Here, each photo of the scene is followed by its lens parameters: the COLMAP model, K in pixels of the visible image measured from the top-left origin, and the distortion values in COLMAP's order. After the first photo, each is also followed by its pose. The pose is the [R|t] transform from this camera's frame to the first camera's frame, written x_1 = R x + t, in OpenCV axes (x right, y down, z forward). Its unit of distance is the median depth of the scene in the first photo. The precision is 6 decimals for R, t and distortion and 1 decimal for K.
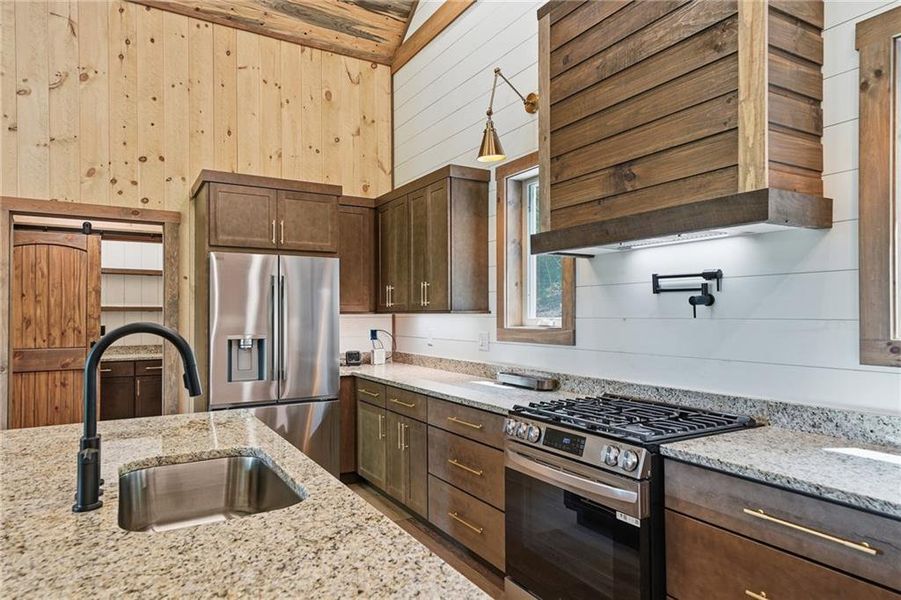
lens RADIAL K [[561.3, 0, 449.3], [0, 561.3, 306.3], [0, 0, 1]] dist [0.032781, -0.002941]
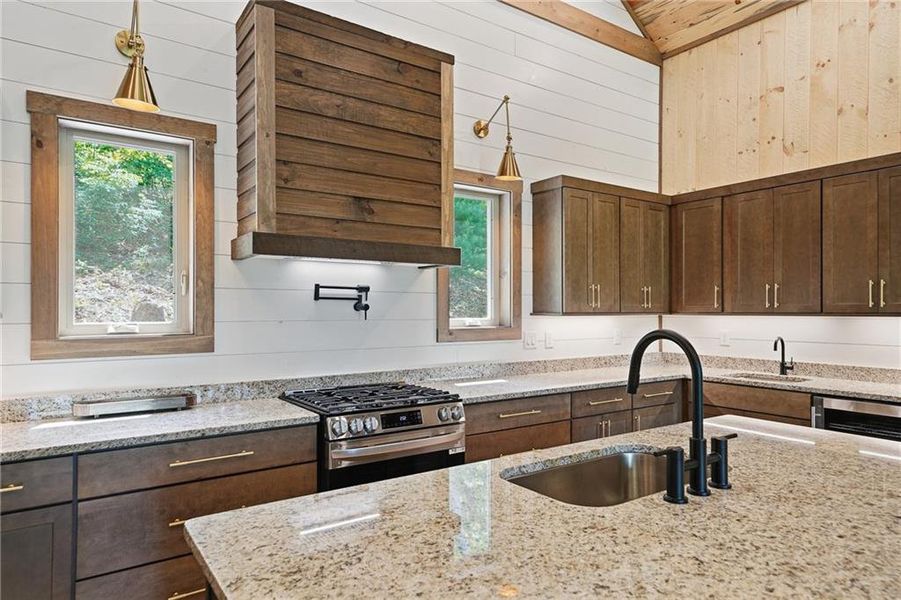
lens RADIAL K [[561.3, 0, 455.8], [0, 561.3, 303.8], [0, 0, 1]] dist [0.032781, -0.002941]
pose [[-0.085018, 0.013593, 0.996287, -0.938457], [-0.015766, 0.999763, -0.014986, -0.001458], [-0.996255, -0.016982, -0.084784, 0.875973]]
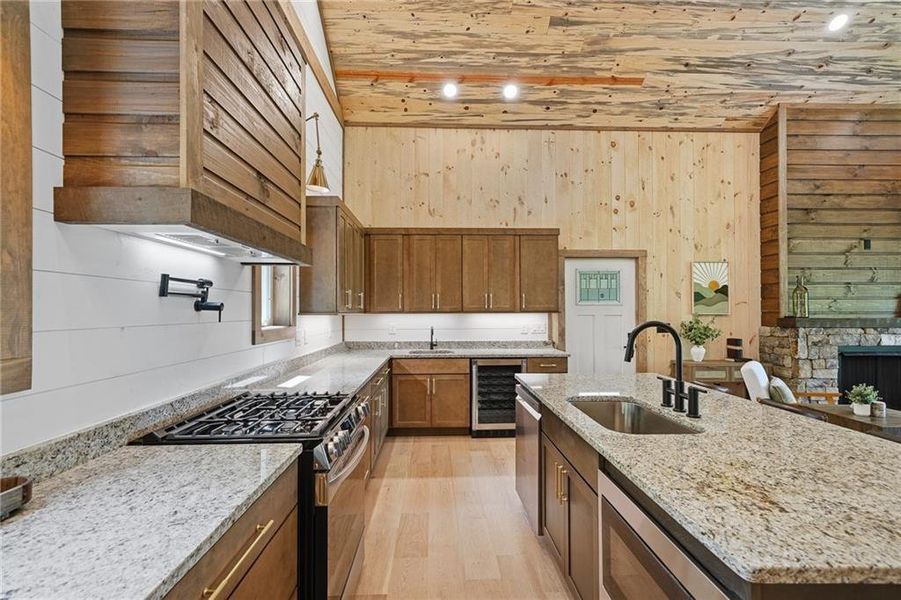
lens RADIAL K [[403.7, 0, 449.7], [0, 403.7, 304.6], [0, 0, 1]] dist [0.009693, -0.000389]
pose [[-0.877787, 0.011598, 0.478911, -0.347642], [-0.002926, 0.999558, -0.029571, 0.007772], [-0.479043, -0.027358, -0.877365, 1.455769]]
